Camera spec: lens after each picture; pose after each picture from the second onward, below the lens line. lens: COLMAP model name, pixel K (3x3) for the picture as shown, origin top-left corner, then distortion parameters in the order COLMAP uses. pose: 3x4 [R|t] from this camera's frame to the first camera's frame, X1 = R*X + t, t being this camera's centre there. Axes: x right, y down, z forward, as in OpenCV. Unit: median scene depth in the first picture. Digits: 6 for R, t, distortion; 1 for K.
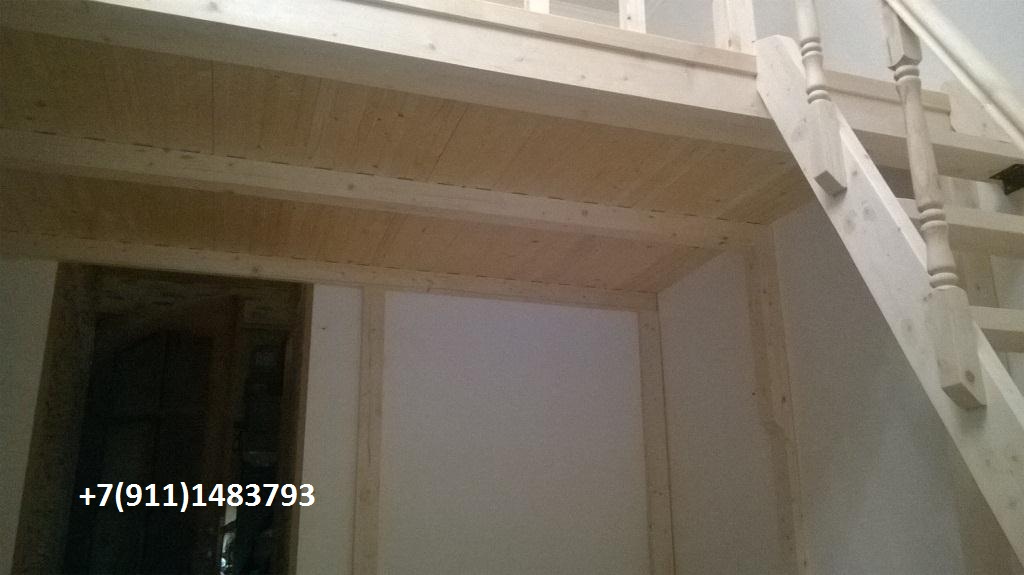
lens RADIAL K [[859.8, 0, 512.0], [0, 859.8, 287.5], [0, 0, 1]] dist [-0.007559, -0.008922]
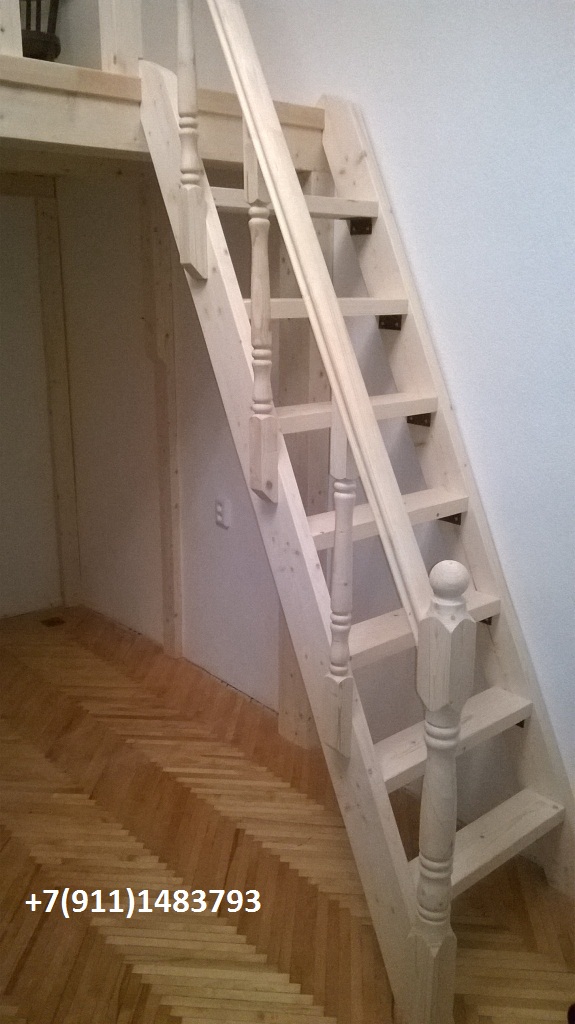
lens RADIAL K [[859.8, 0, 287.5], [0, 859.8, 512.0], [0, 0, 1]] dist [-0.007559, -0.008922]
pose [[0.923361, -0.091071, 0.372976, 0.034173], [-0.122007, 0.851500, 0.509962, -0.392766], [-0.364032, -0.516385, 0.775130, -0.062552]]
